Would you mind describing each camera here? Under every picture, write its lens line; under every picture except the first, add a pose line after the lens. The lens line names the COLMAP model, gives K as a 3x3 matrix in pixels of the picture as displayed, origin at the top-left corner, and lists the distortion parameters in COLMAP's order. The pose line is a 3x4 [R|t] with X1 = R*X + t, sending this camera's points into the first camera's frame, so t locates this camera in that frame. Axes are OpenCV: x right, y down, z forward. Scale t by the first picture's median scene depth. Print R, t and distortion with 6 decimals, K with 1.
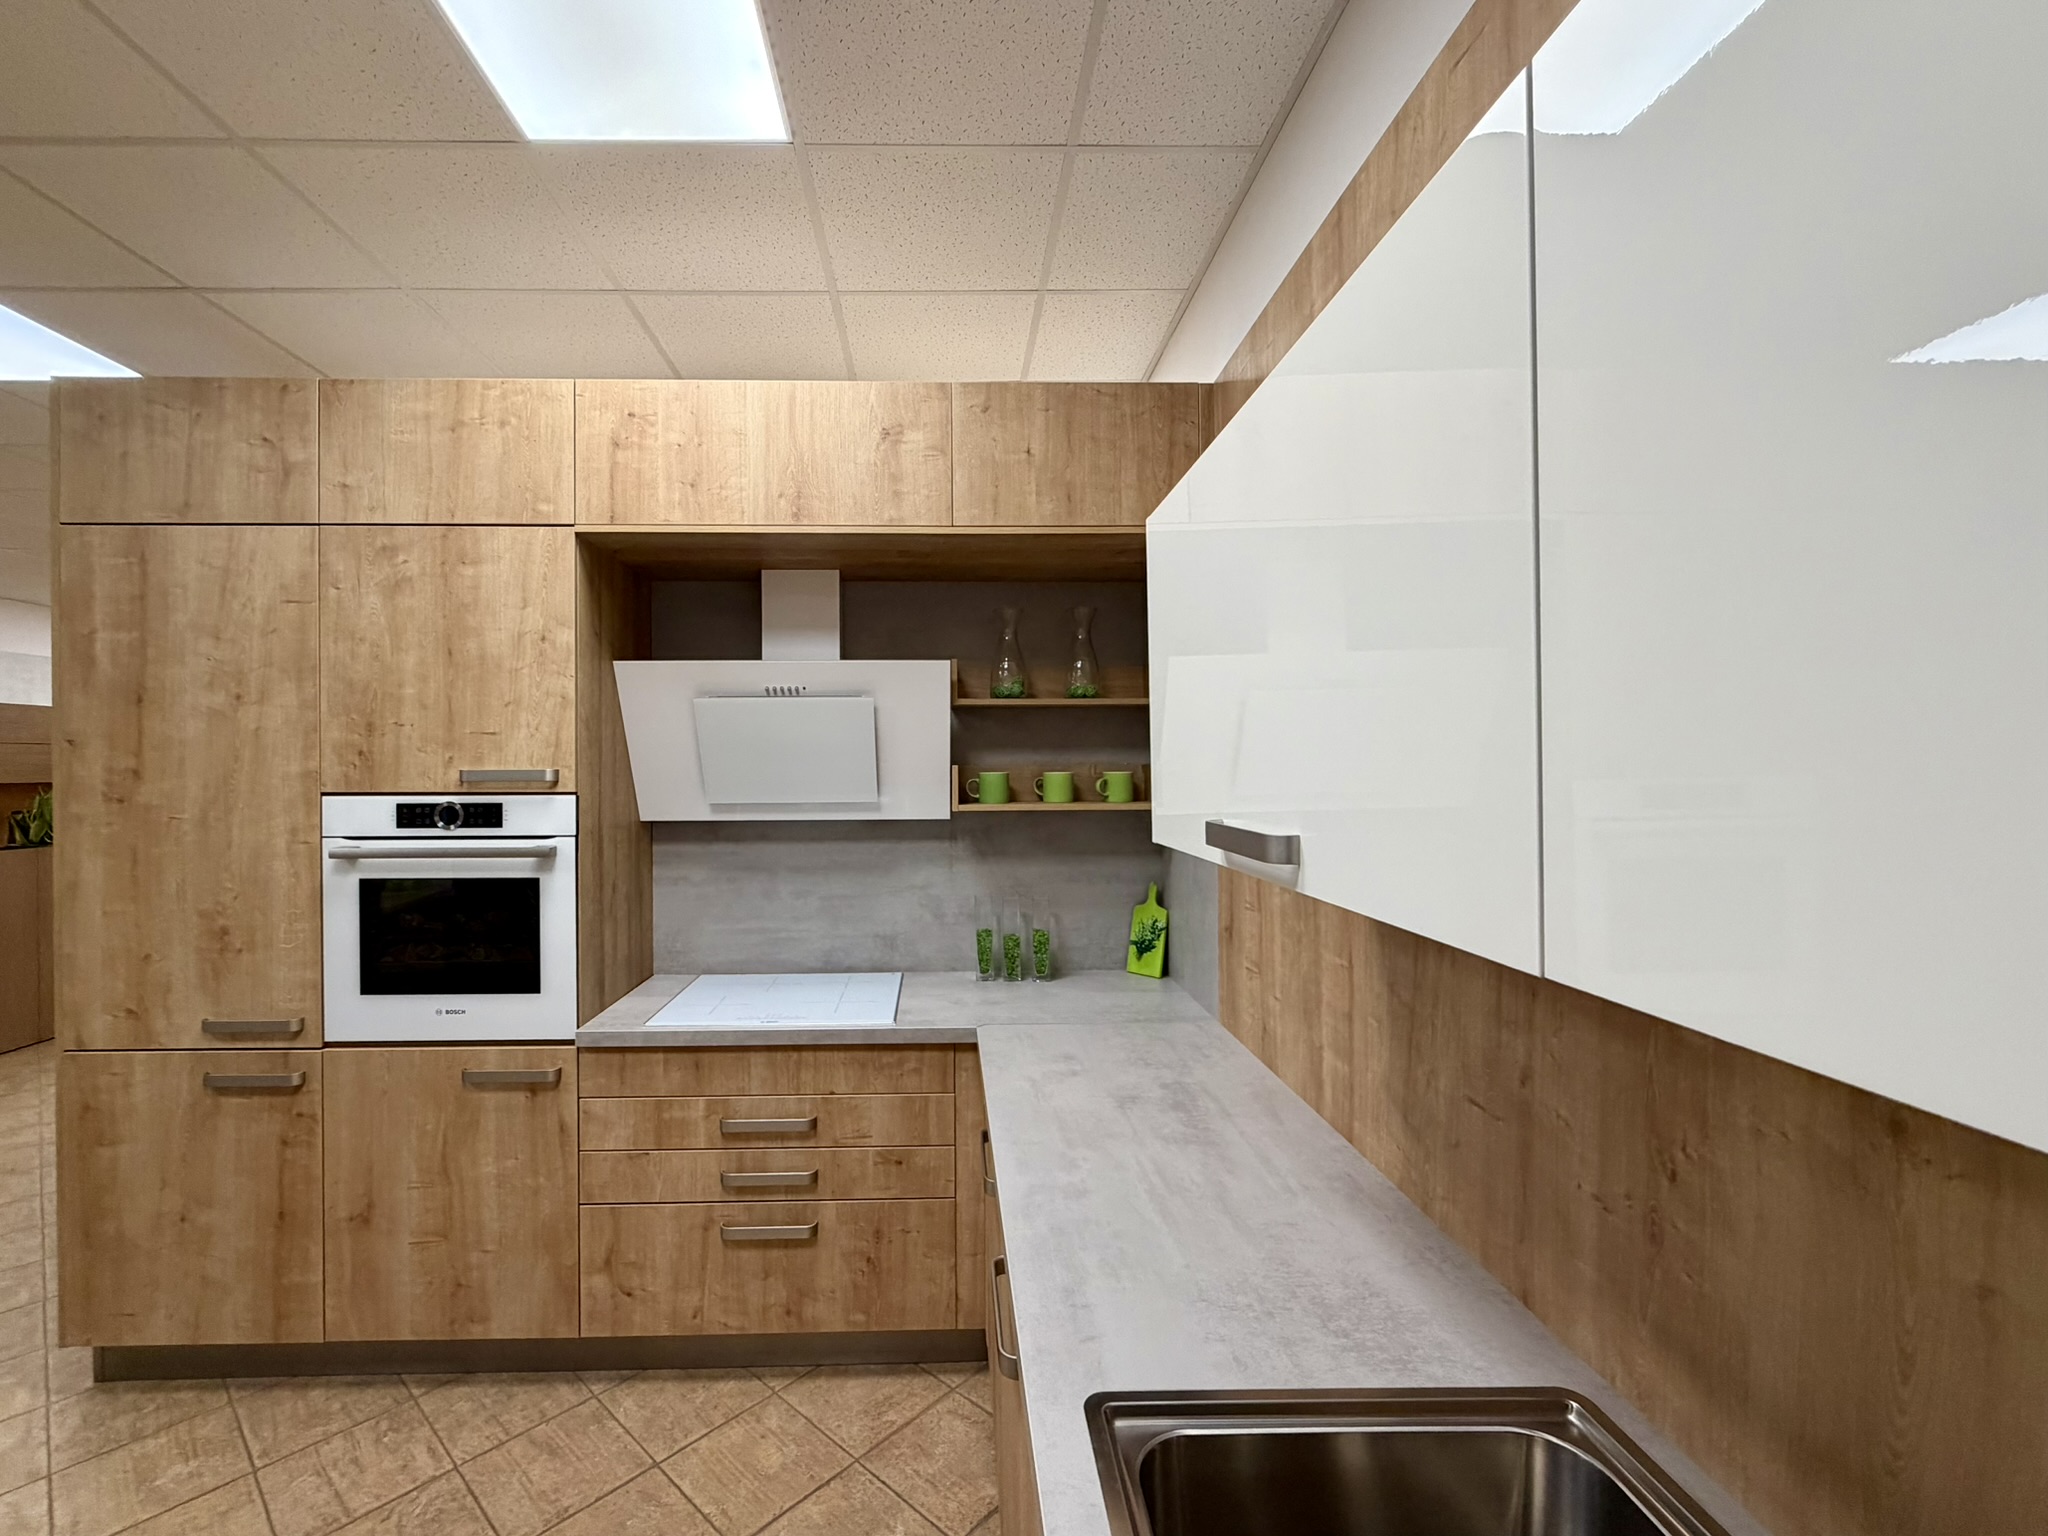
lens RADIAL K [[894.5, 0, 1006.1], [0, 894.5, 769.5], [0, 0, 1]] dist [0.001737, 0.000800]
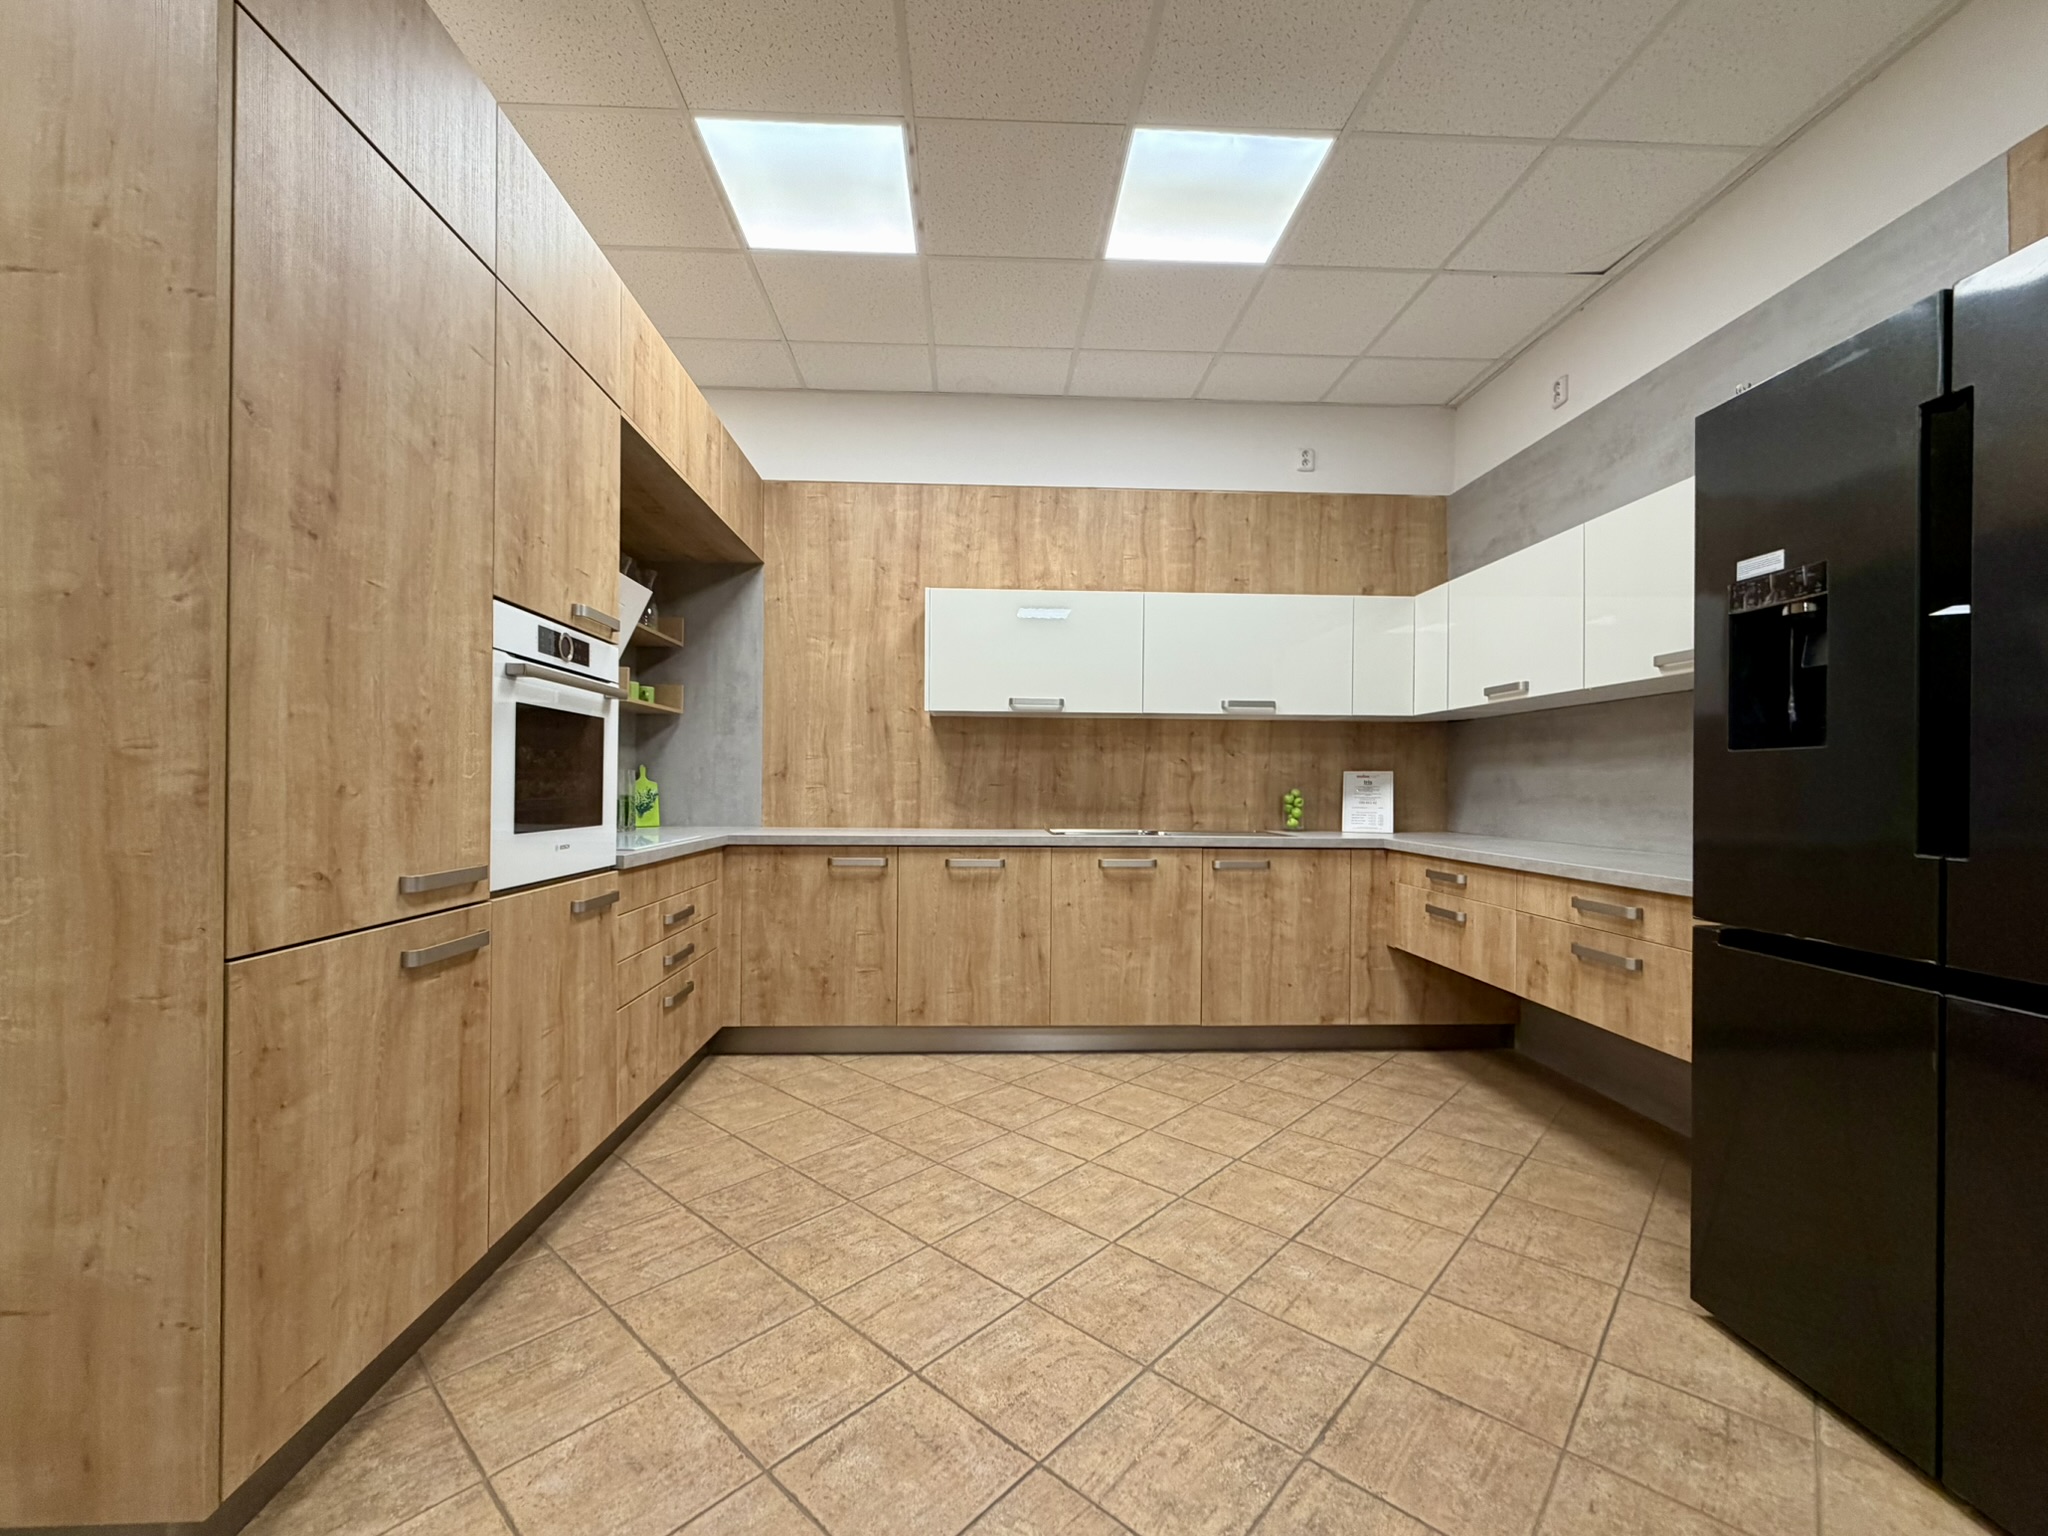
lens RADIAL K [[821.2, 0, 983.3], [0, 821.2, 774.0], [0, 0, 1]] dist [-0.002399, 0.000544]
pose [[0.023308, 0.013712, 0.999634, -1.530446], [-0.004696, 0.999896, -0.013606, 0.203195], [-0.999717, -0.004377, 0.023370, 0.525017]]
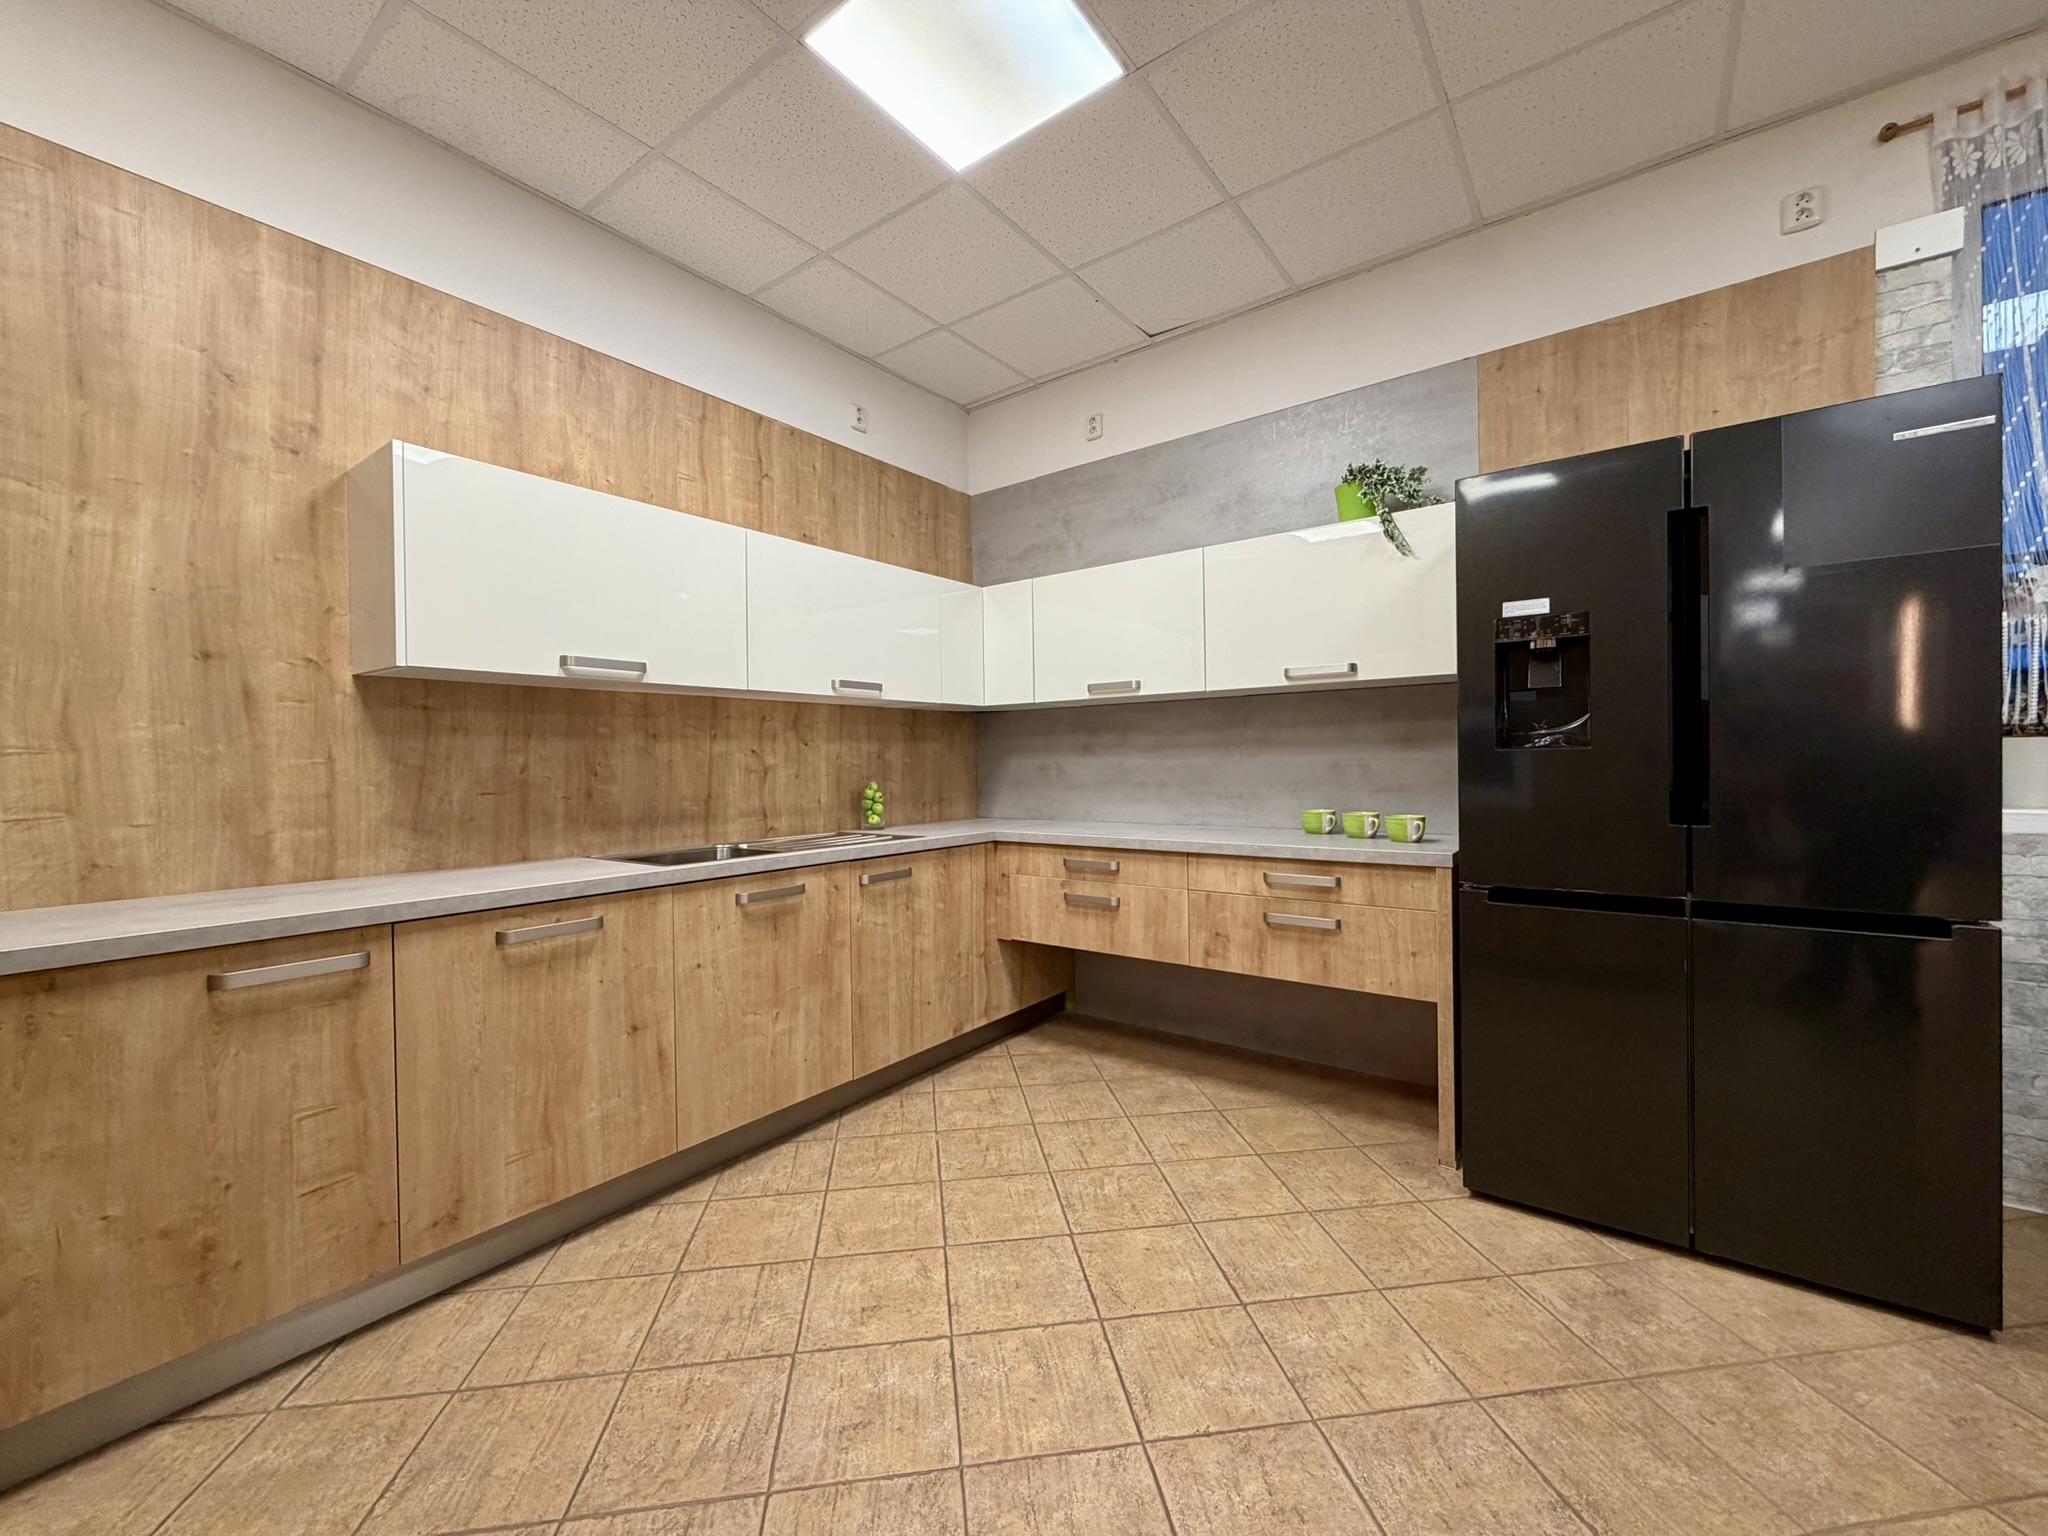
lens RADIAL K [[821.2, 0, 1028.3], [0, 821.2, 763.7], [0, 0, 1]] dist [-0.002399, 0.000544]
pose [[-0.763801, 0.013031, 0.645320, -0.997854], [0.019669, 0.999802, 0.003090, 0.172867], [-0.645152, 0.015053, -0.763906, 0.920498]]
